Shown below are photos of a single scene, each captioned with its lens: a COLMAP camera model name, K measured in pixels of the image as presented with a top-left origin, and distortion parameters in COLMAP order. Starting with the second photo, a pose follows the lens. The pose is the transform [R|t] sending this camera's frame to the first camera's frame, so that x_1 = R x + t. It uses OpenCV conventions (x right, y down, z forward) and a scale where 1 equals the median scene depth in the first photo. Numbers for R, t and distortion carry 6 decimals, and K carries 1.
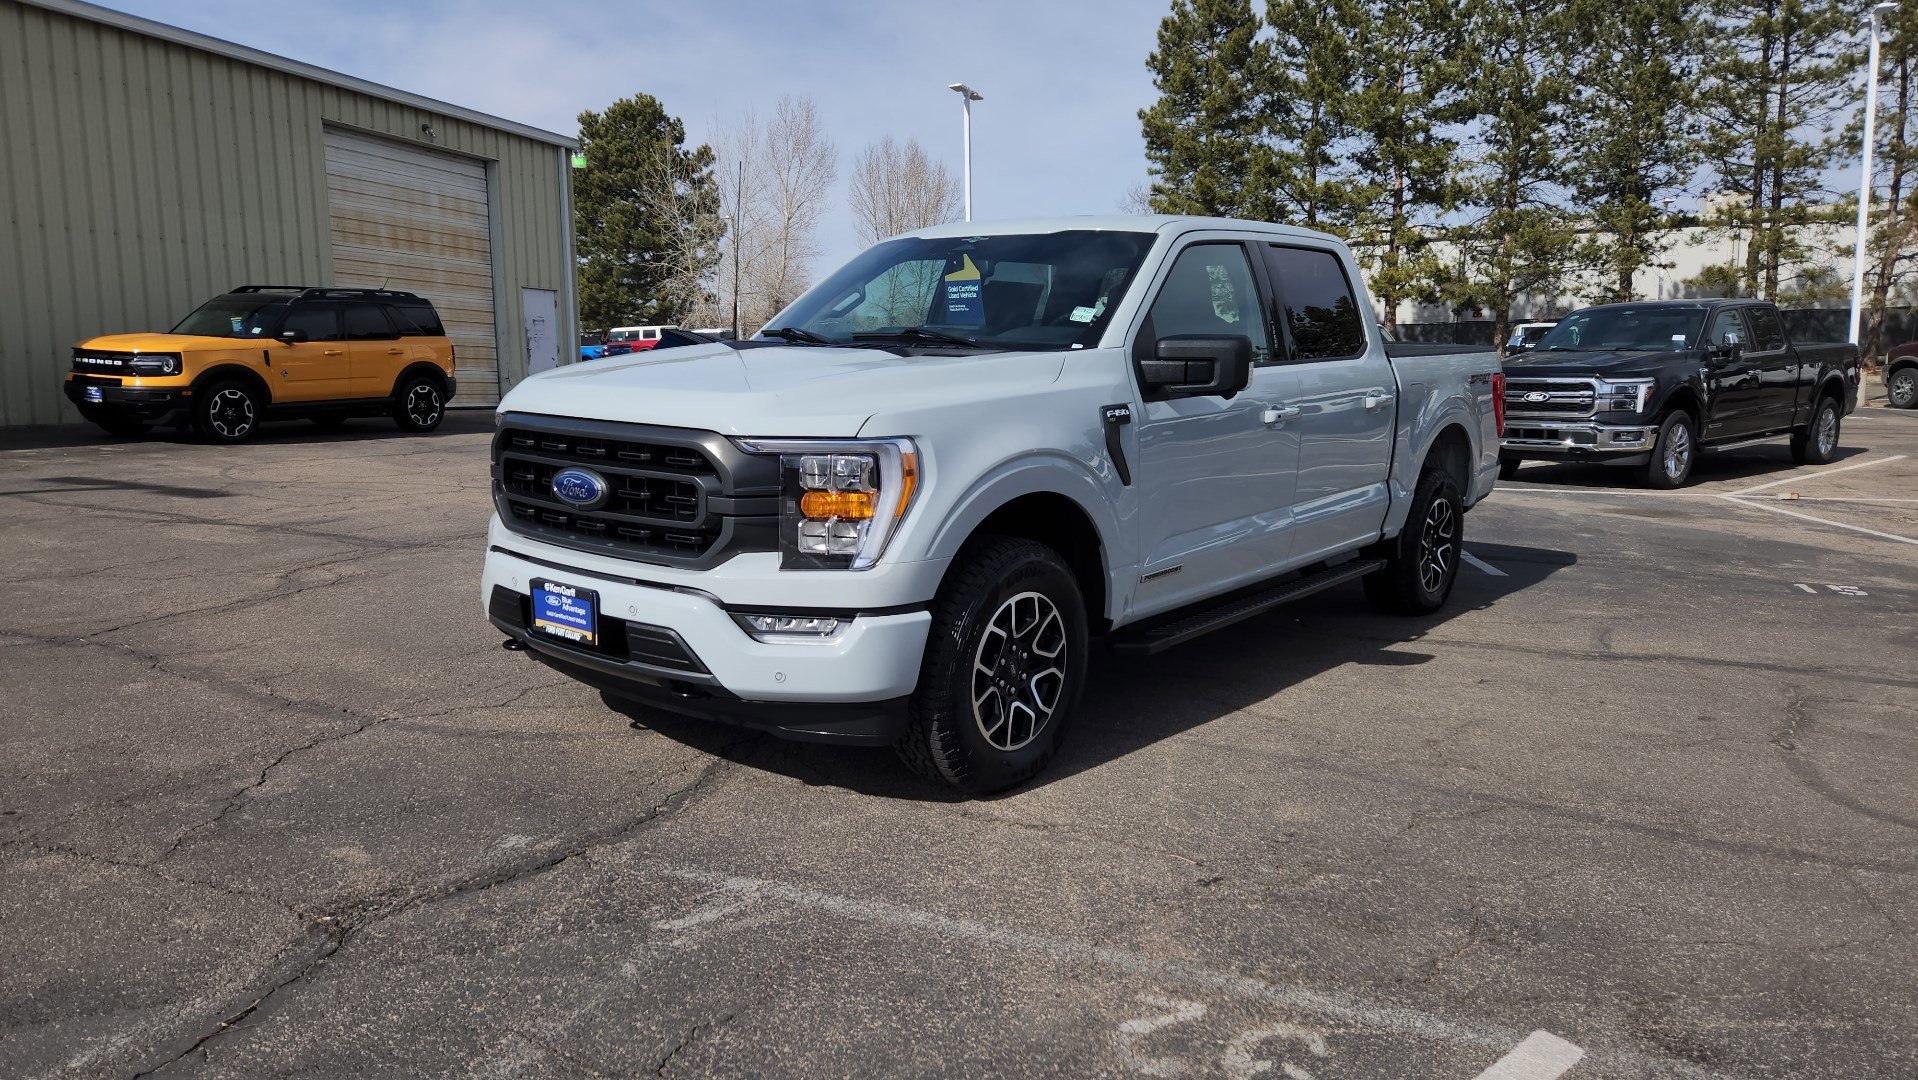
lens RADIAL K [[1283.4, 0, 932.9], [0, 1283.4, 546.9], [0, 0, 1]] dist [0.071202, -0.059036]
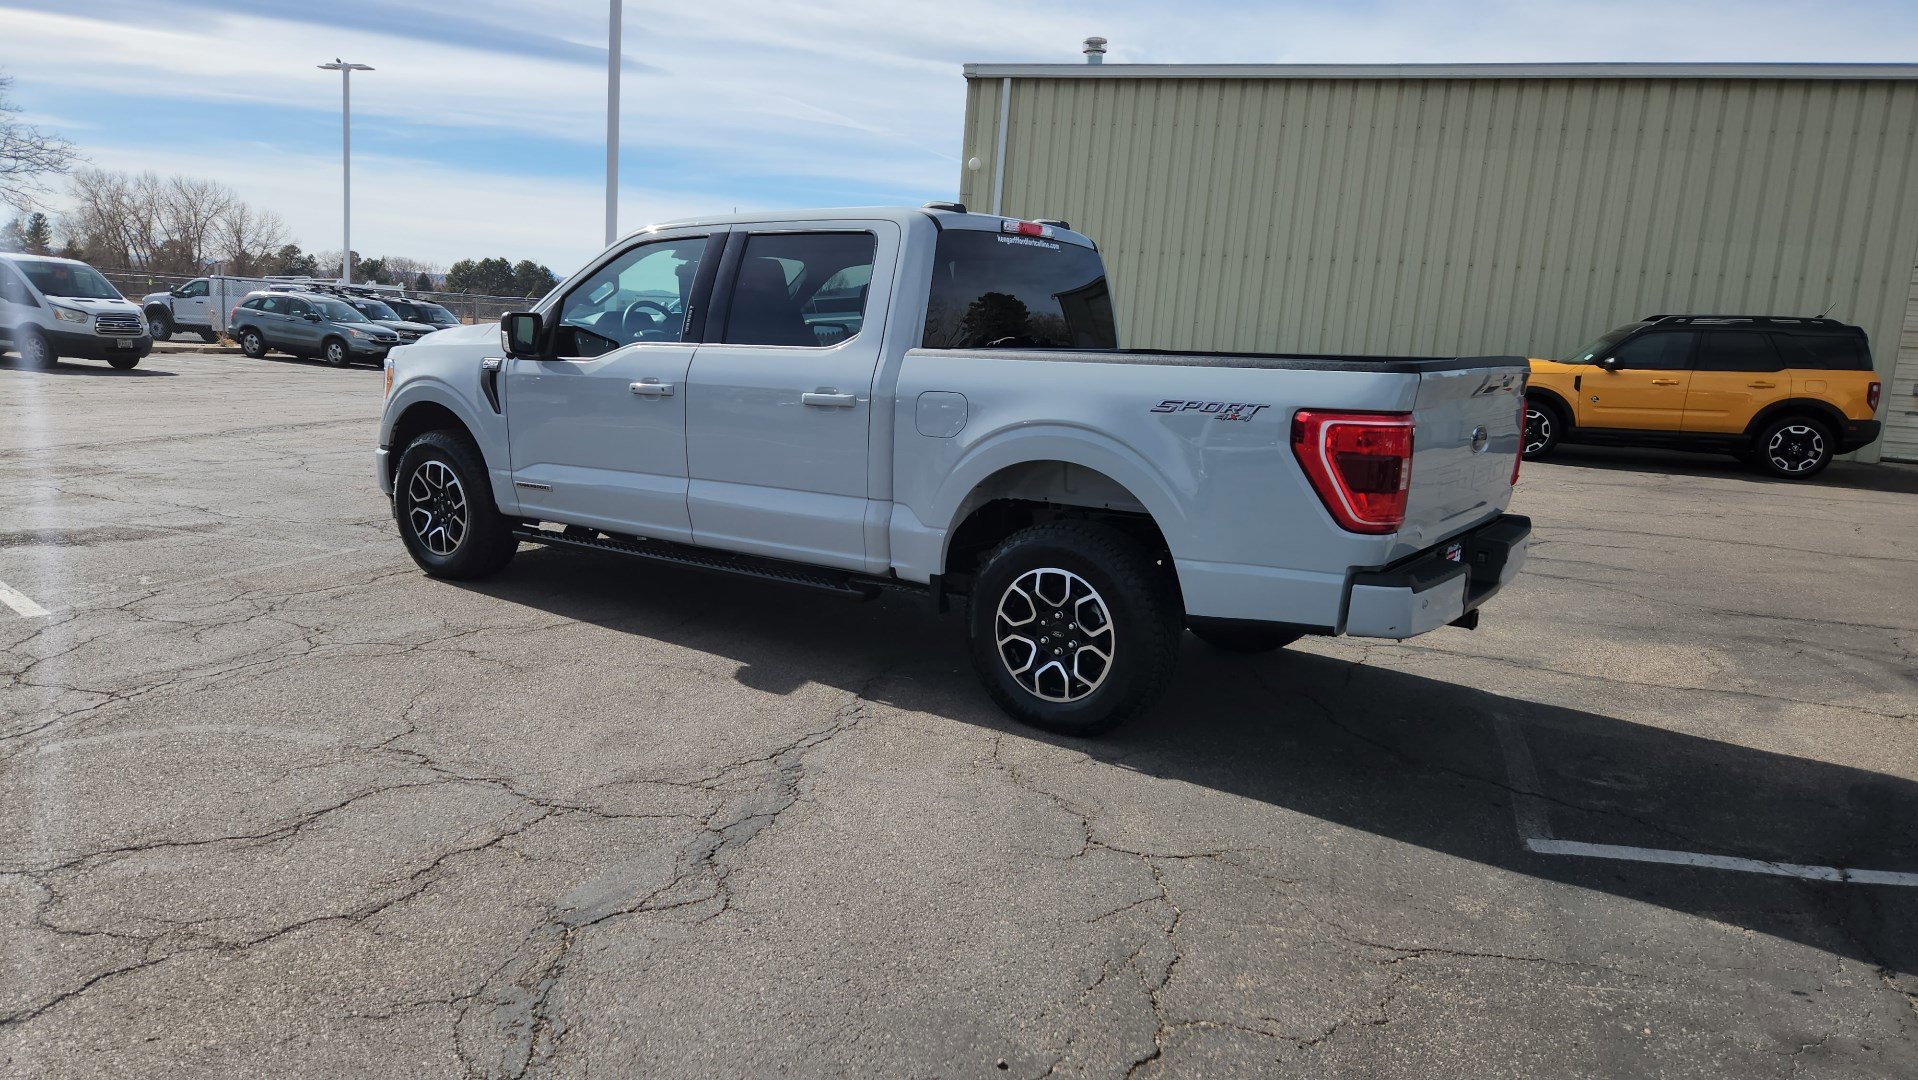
lens RADIAL K [[1286.2, 0, 932.4], [0, 1286.2, 563.2], [0, 0, 1]] dist [0.077229, -0.061580]
pose [[0.073627, 0.171812, -0.982375, 0.486208], [-0.198656, 0.967834, 0.154380, -0.061010], [0.977300, 0.183788, 0.105390, 0.393115]]
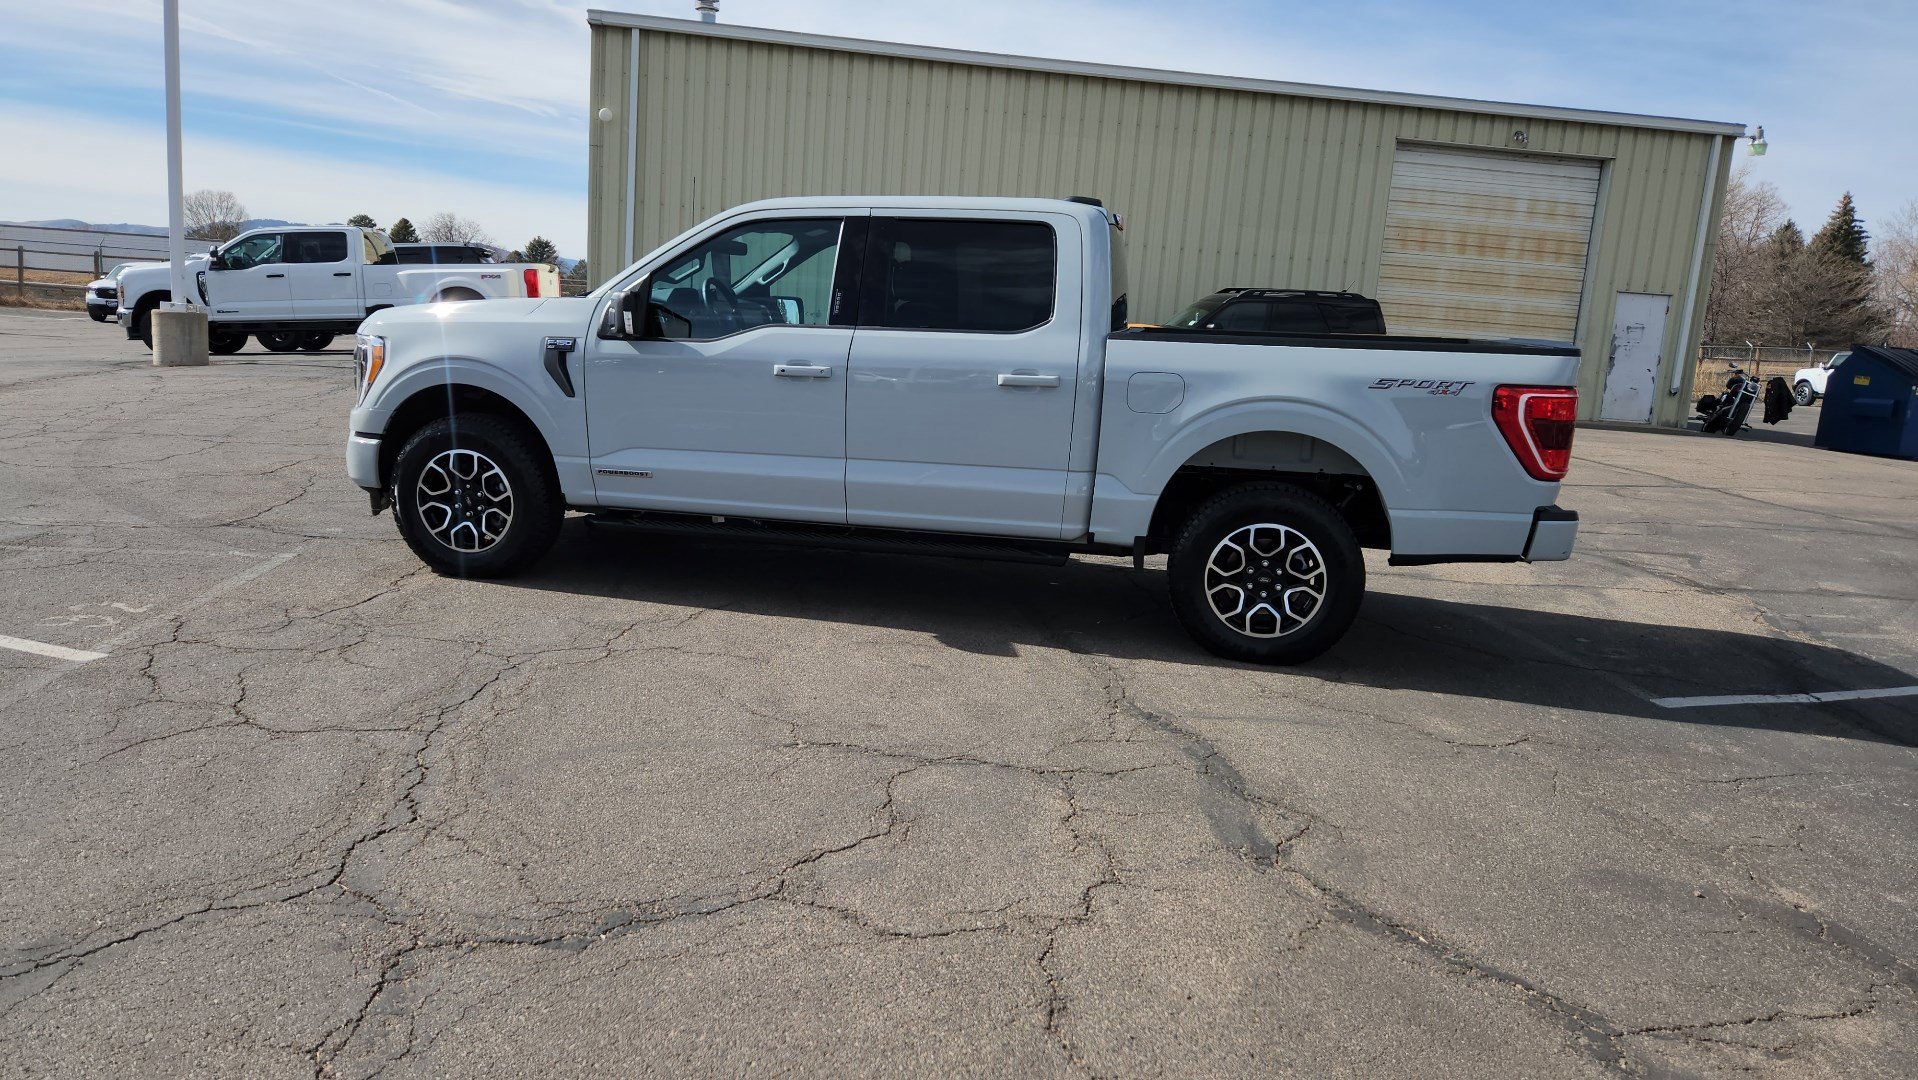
lens RADIAL K [[1280.9, 0, 935.1], [0, 1280.9, 553.6], [0, 0, 1]] dist [0.073014, -0.056995]
pose [[0.476166, 0.180406, -0.860651, 0.451507], [-0.186793, 0.977144, 0.101480, -0.028212], [0.859287, 0.112442, 0.498981, 0.191336]]
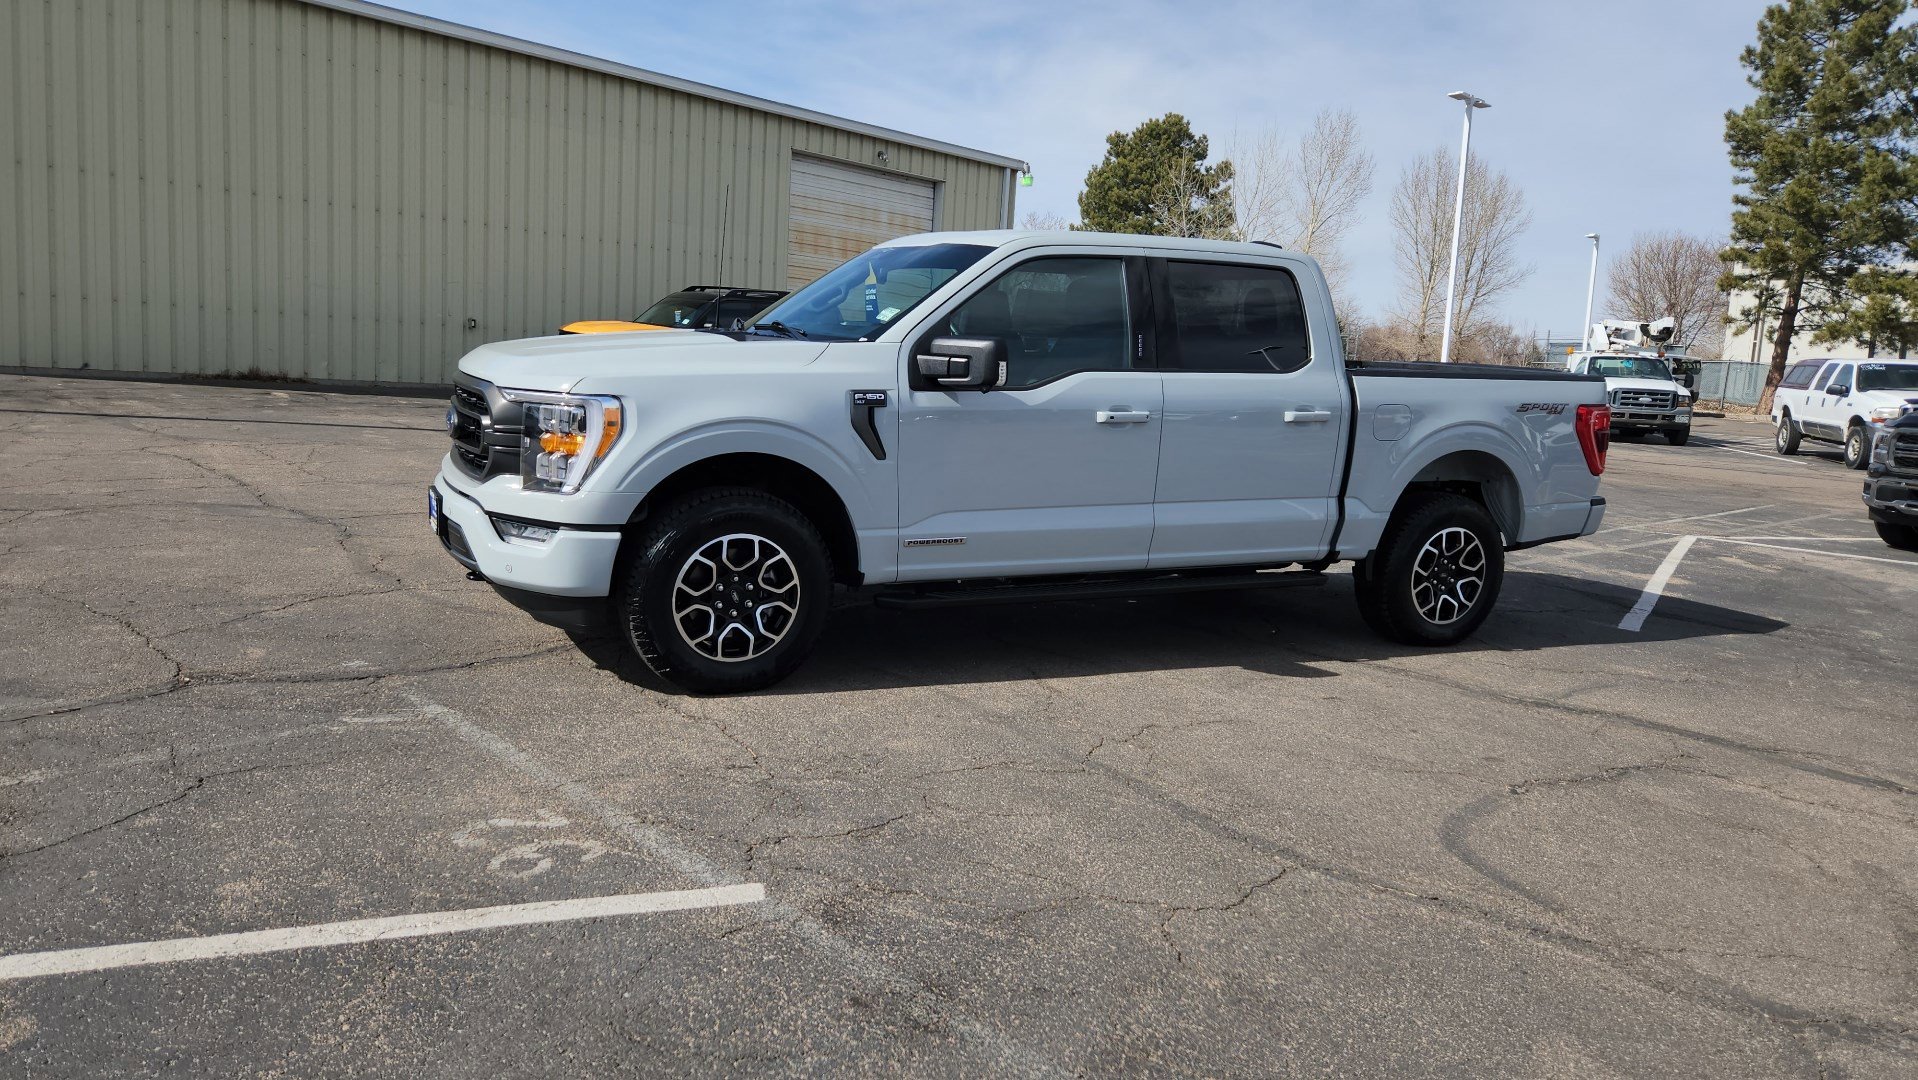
lens RADIAL K [[1285.2, 0, 941.0], [0, 1285.2, 515.9], [0, 0, 1]] dist [0.075975, -0.059176]
pose [[0.913865, 0.096741, -0.394325, 0.193268], [-0.109816, 0.993895, -0.010669, 0.002740], [0.390885, 0.053053, 0.918909, -0.015864]]
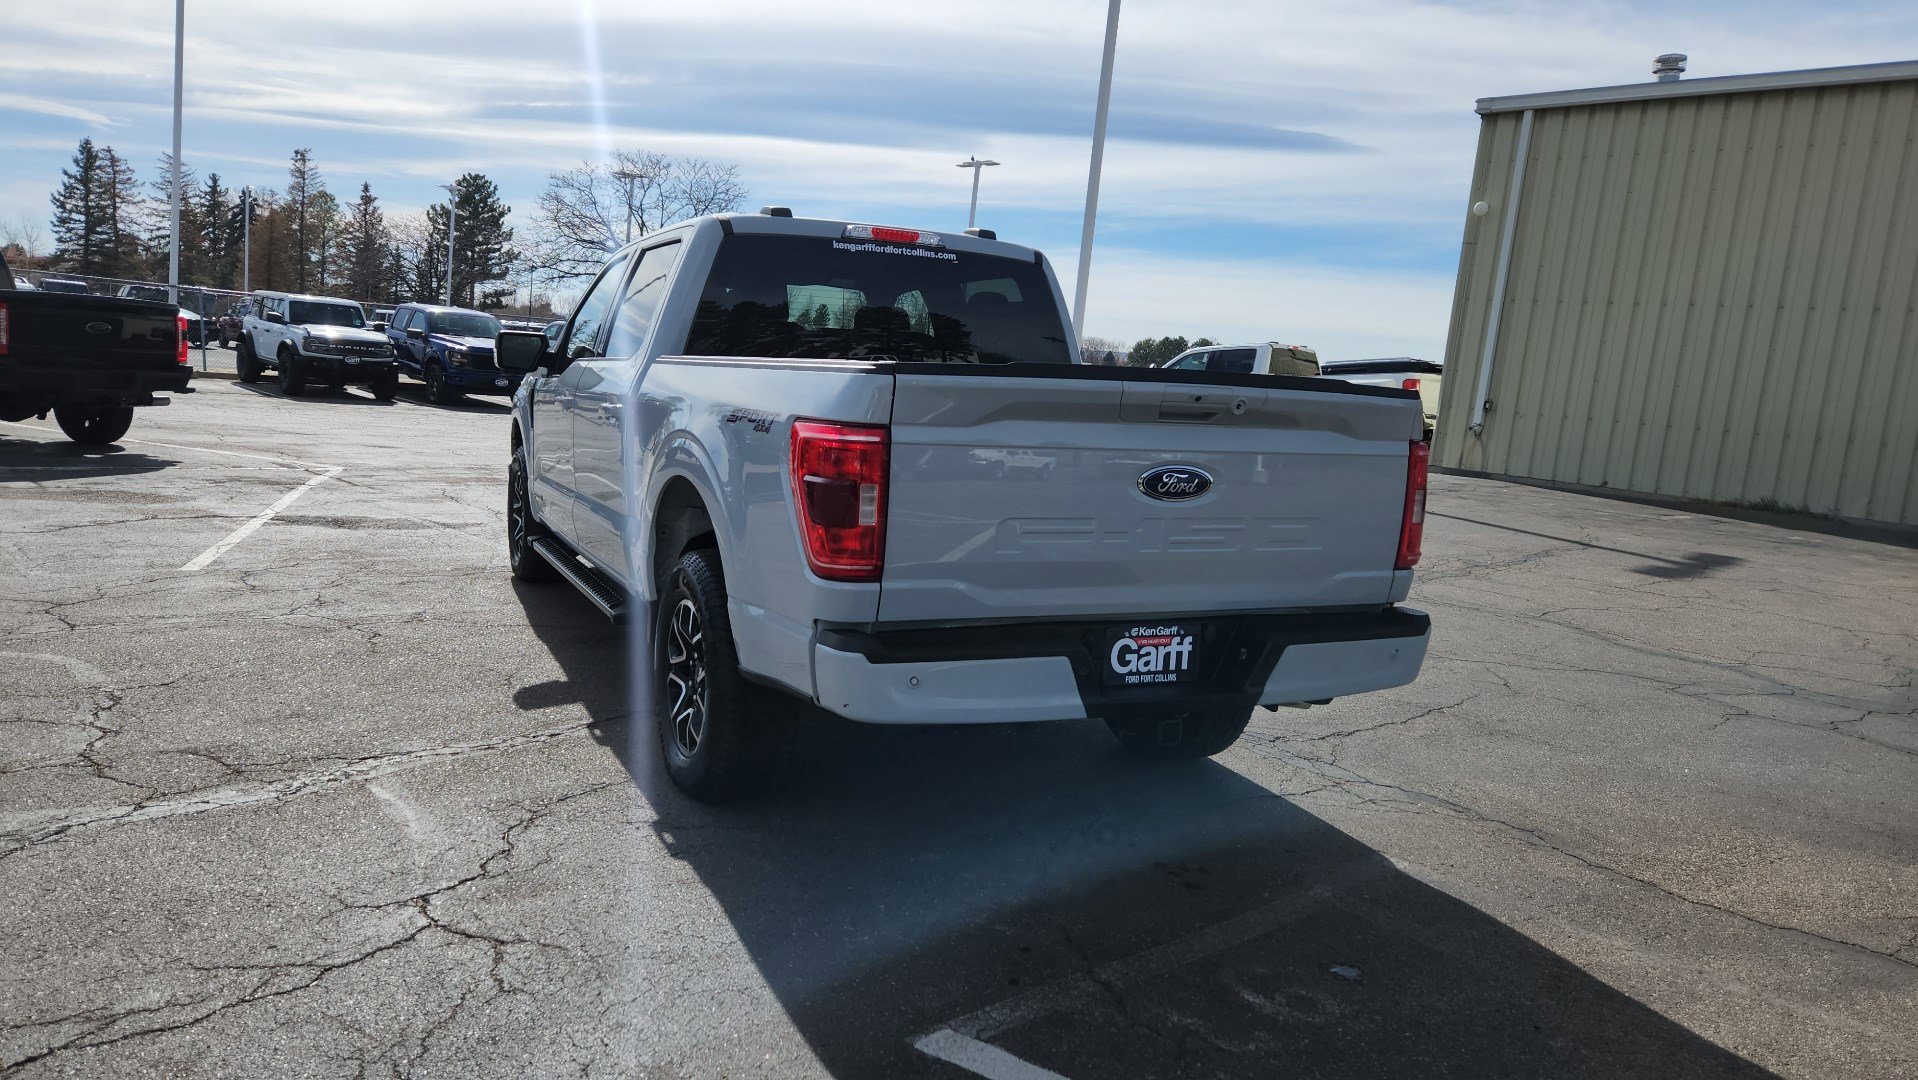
lens RADIAL K [[1280.9, 0, 935.1], [0, 1280.9, 553.6], [0, 0, 1]] dist [0.073014, -0.056995]
pose [[-0.427967, 0.091675, -0.899133, 0.402777], [-0.209404, 0.957713, 0.197320, -0.092156], [0.879201, 0.272729, -0.390672, 0.607567]]
